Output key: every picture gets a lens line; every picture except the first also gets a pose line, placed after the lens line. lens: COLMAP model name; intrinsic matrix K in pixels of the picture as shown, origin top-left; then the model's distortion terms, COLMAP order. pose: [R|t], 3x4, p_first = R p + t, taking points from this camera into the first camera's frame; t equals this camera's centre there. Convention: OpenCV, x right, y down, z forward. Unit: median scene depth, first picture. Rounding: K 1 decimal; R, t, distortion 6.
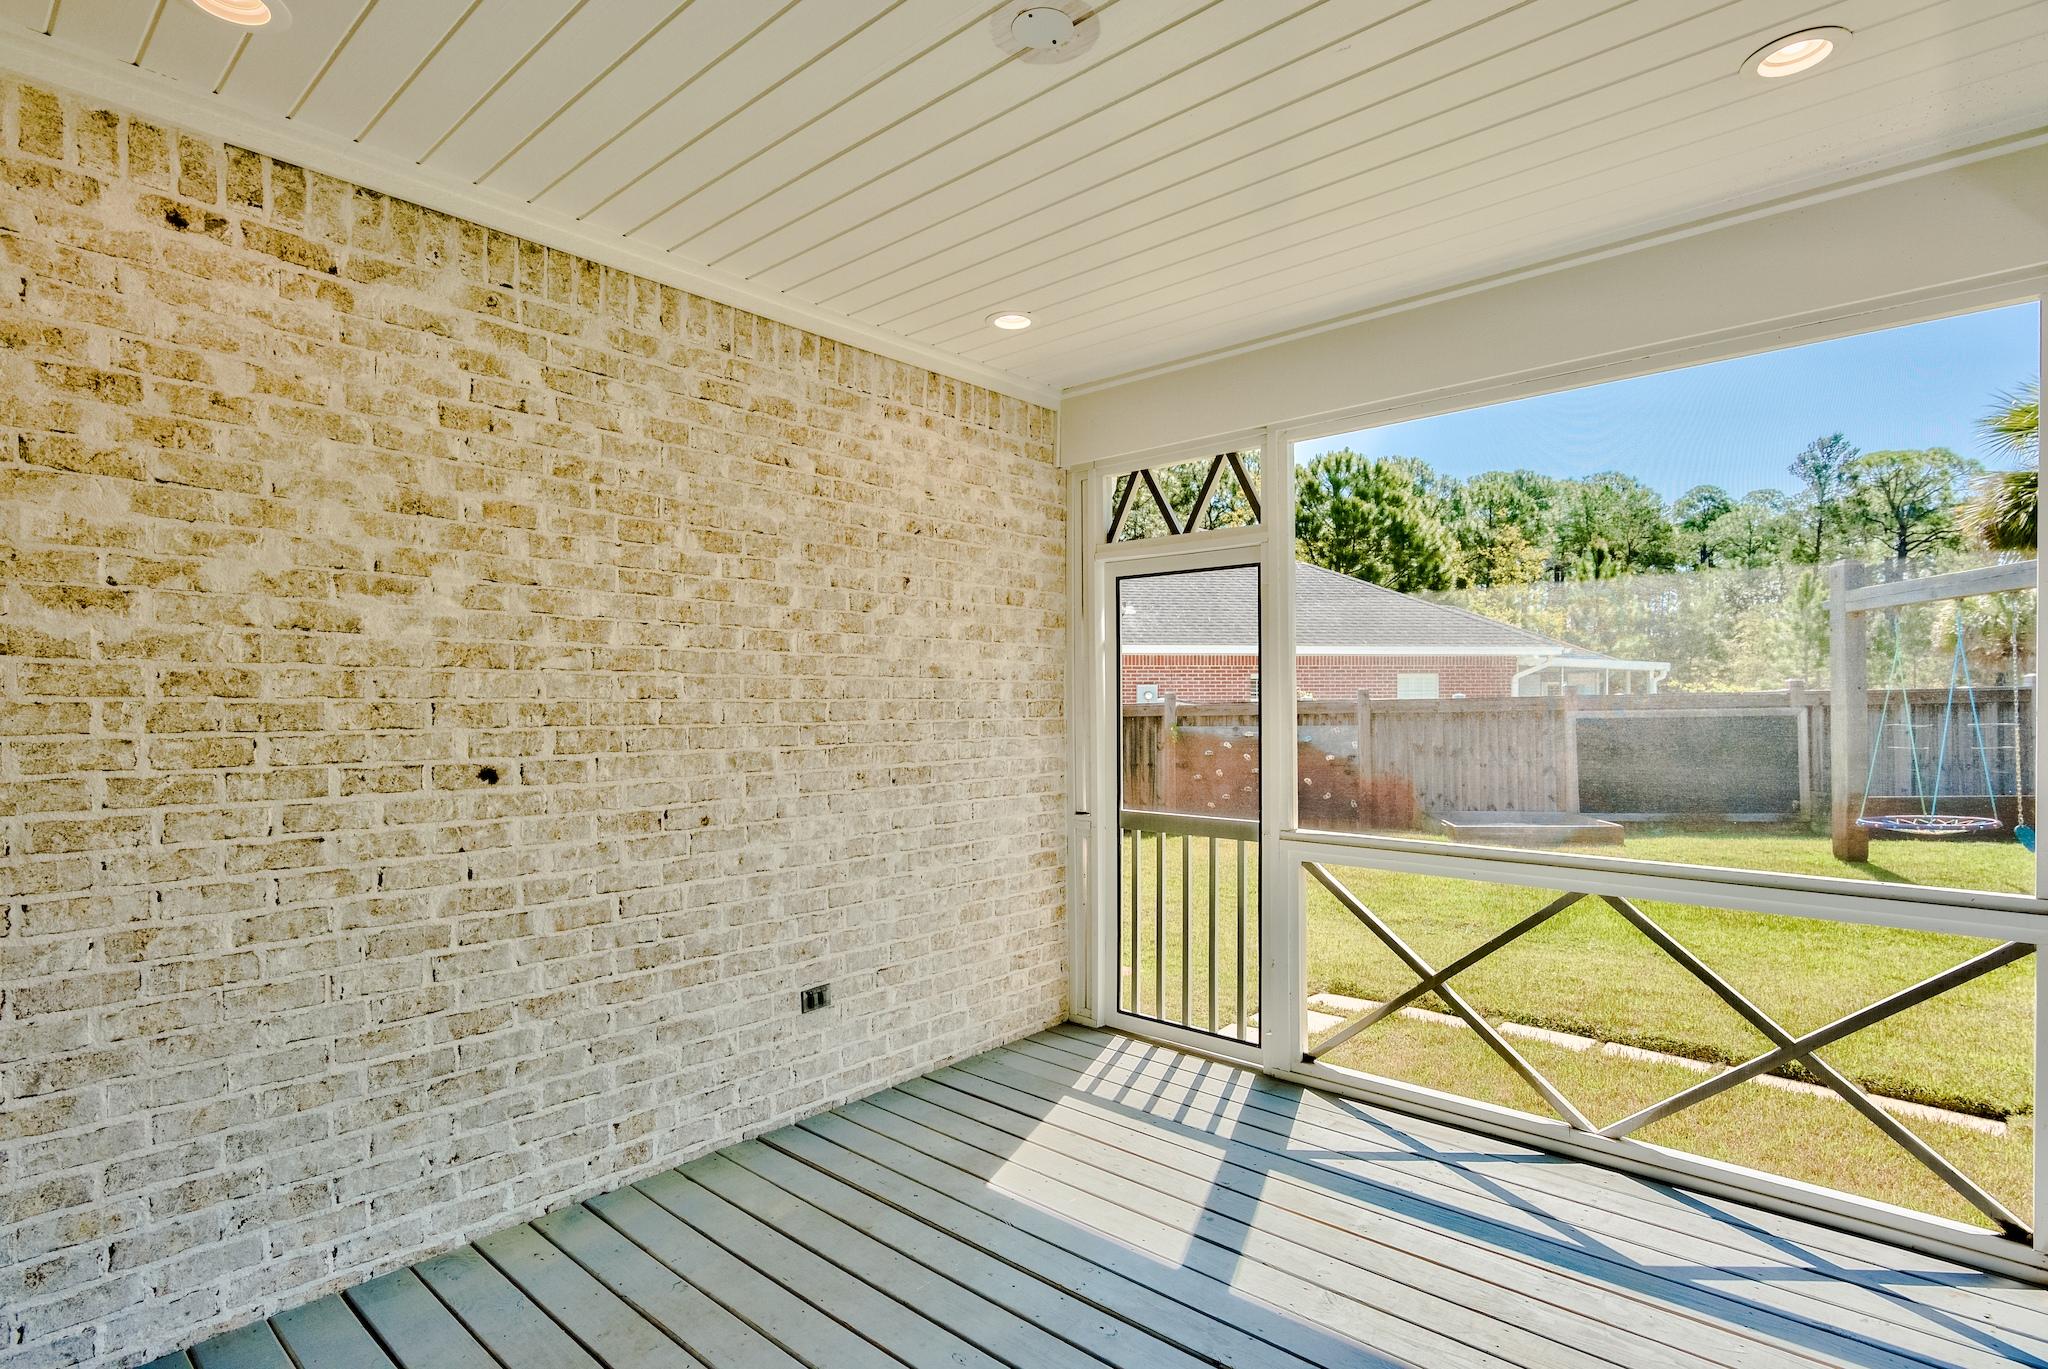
lens RADIAL K [[1019.9, 0, 1009.7], [0, 1019.9, 701.0], [0, 0, 1]] dist [-0.001951, -0.000379]
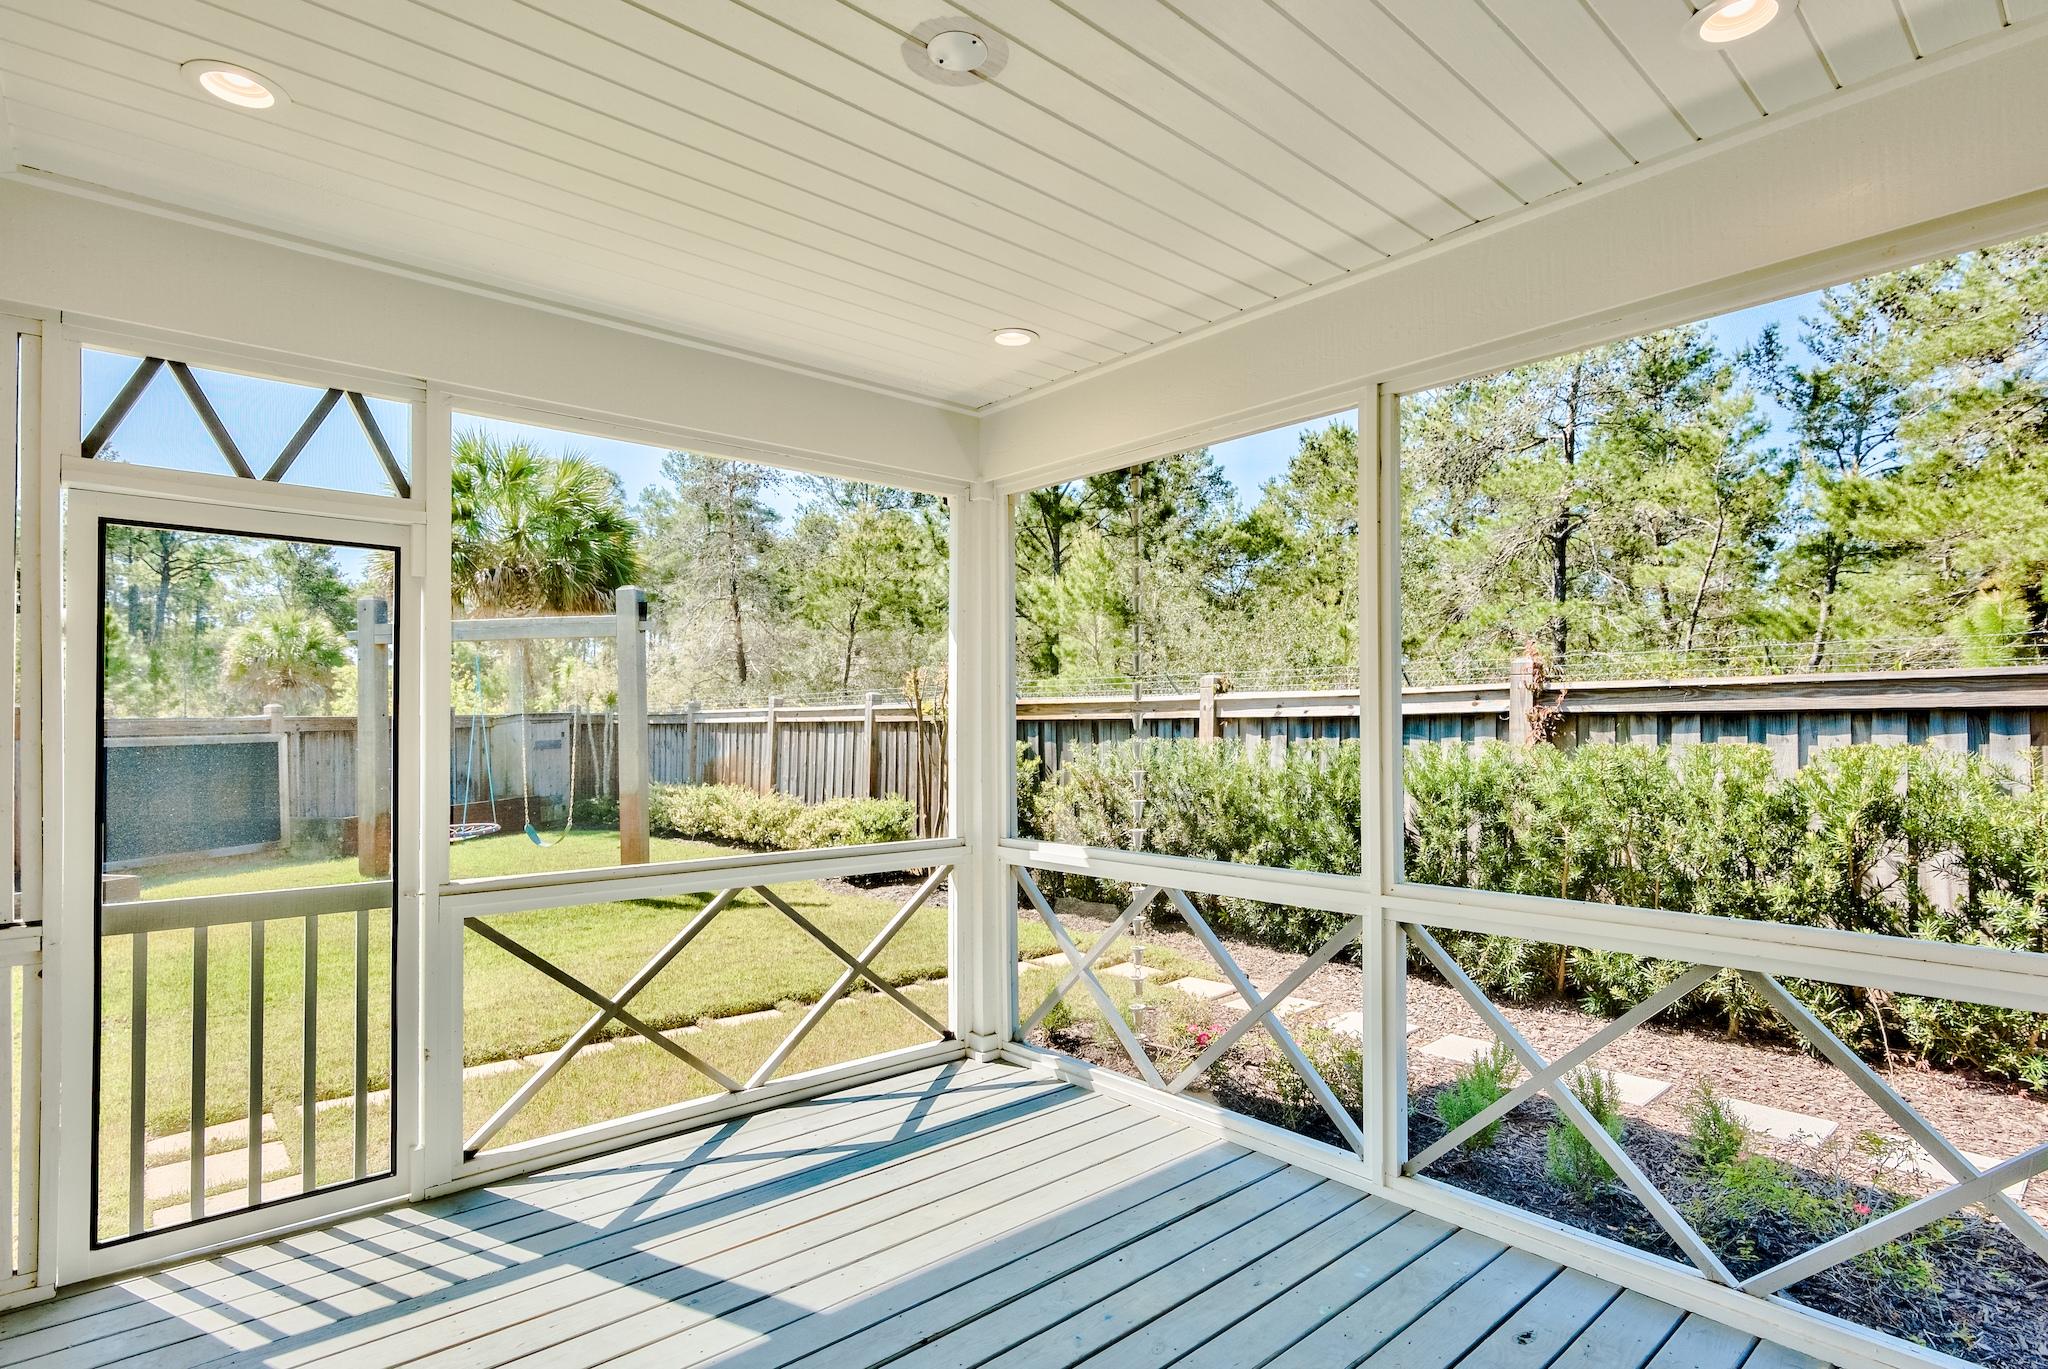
lens RADIAL K [[1019.9, 0, 1086.0], [0, 1019.9, 715.6], [0, 0, 1]] dist [-0.001951, -0.000379]
pose [[0.093279, 0.011315, 0.995576, -0.522575], [0.000446, 0.999935, -0.011406, 0.001301], [-0.995640, 0.001508, 0.093268, 0.444986]]
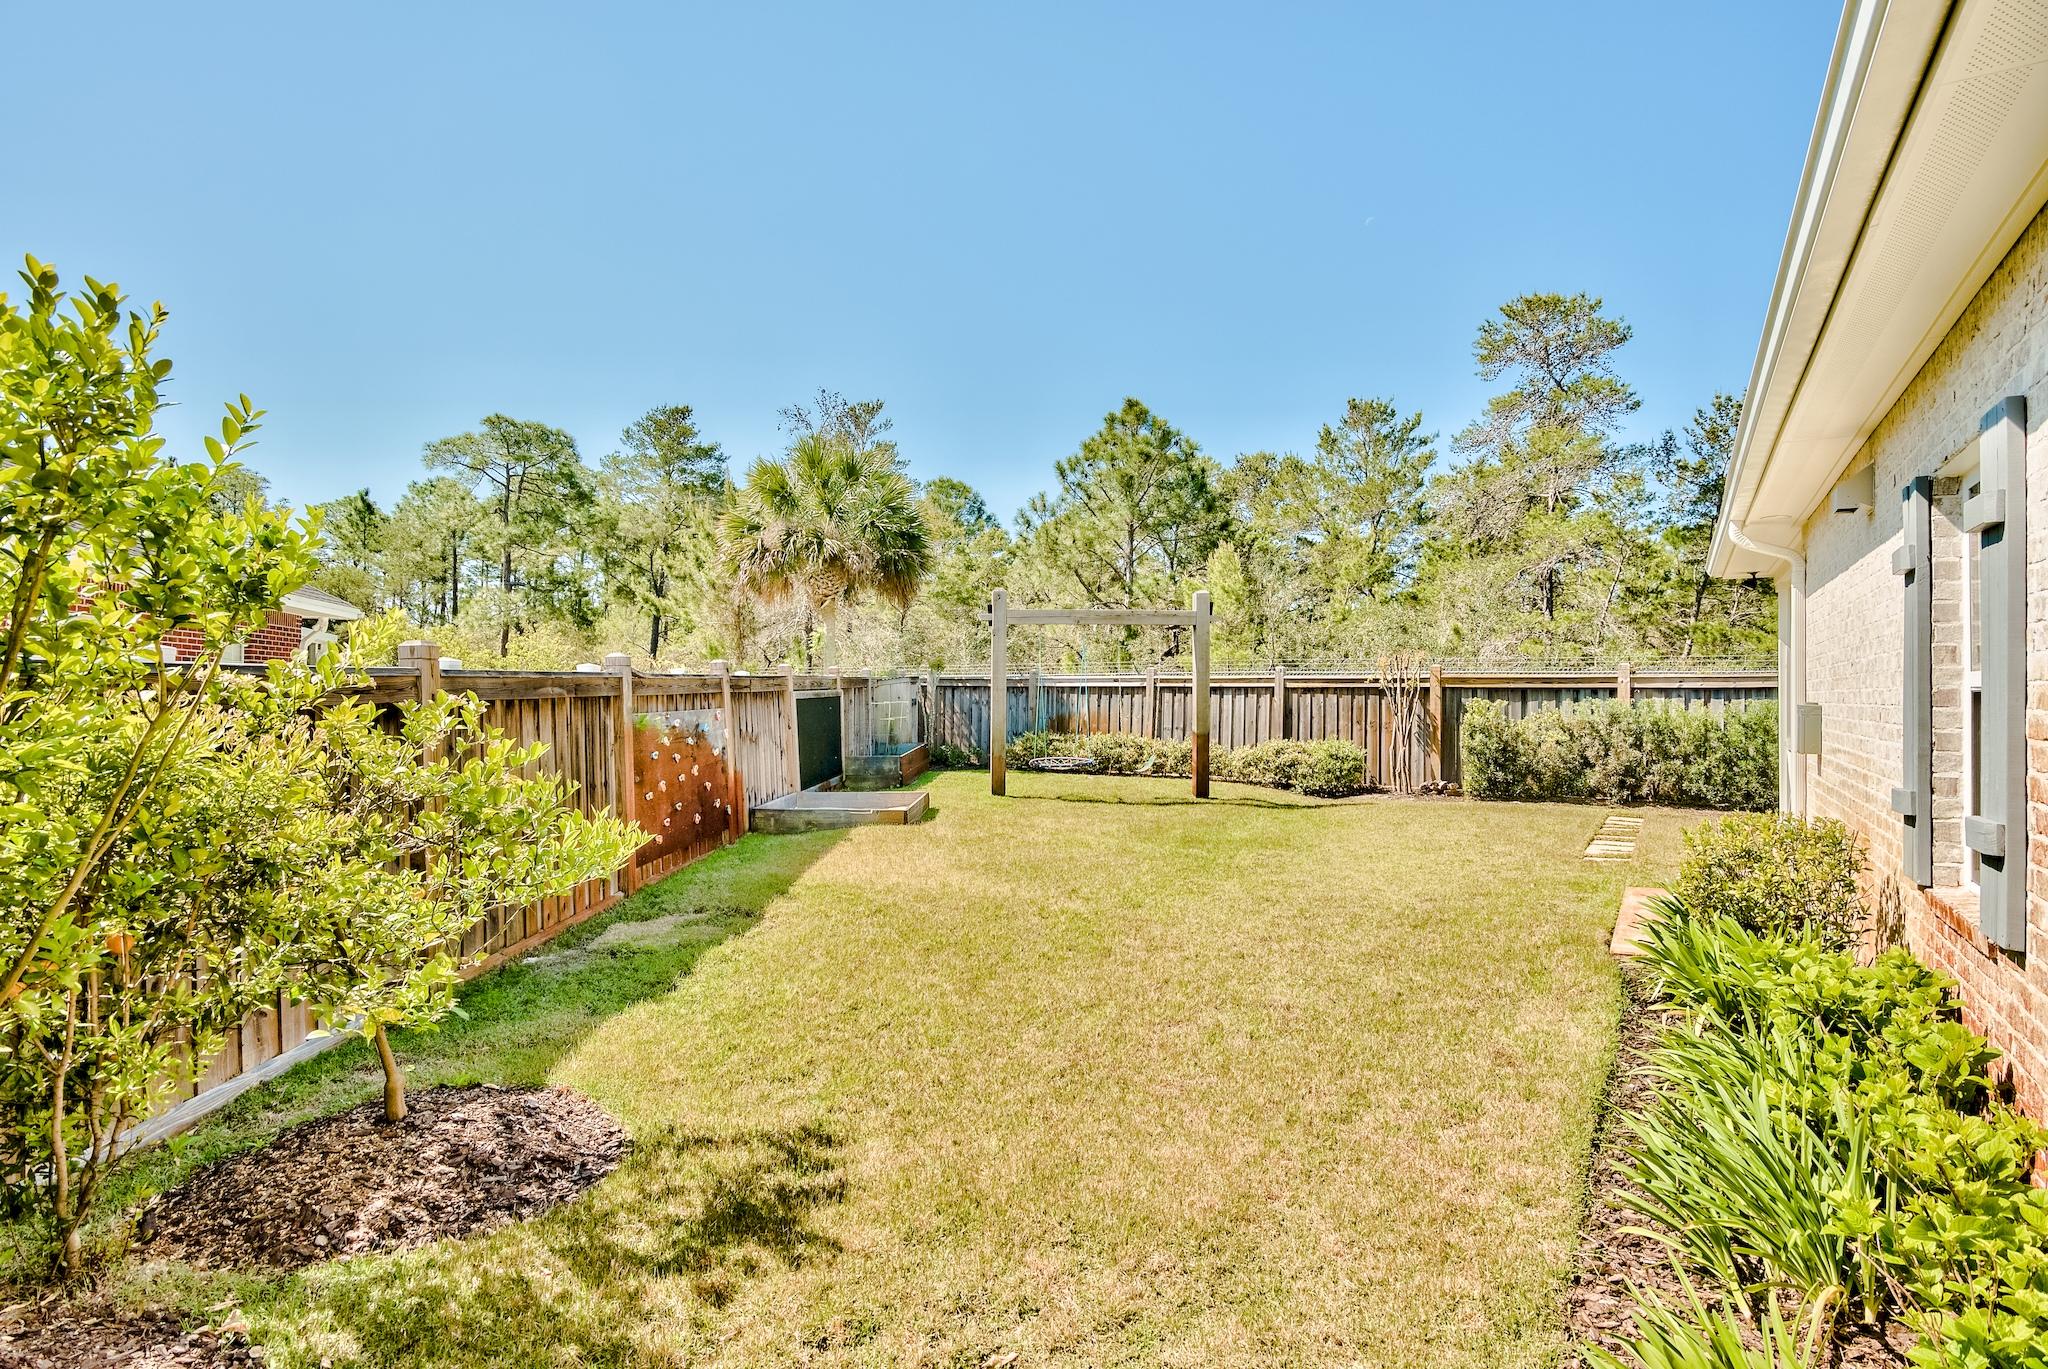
lens RADIAL K [[1019.9, 0, 1017.6], [0, 1019.9, 690.9], [0, 0, 1]] dist [-0.001951, -0.000379]
pose [[-0.155546, 0.006416, 0.987808, -2.297878], [-0.010119, 0.999916, -0.008088, 0.065659], [-0.987777, -0.011253, -0.155468, 4.276834]]
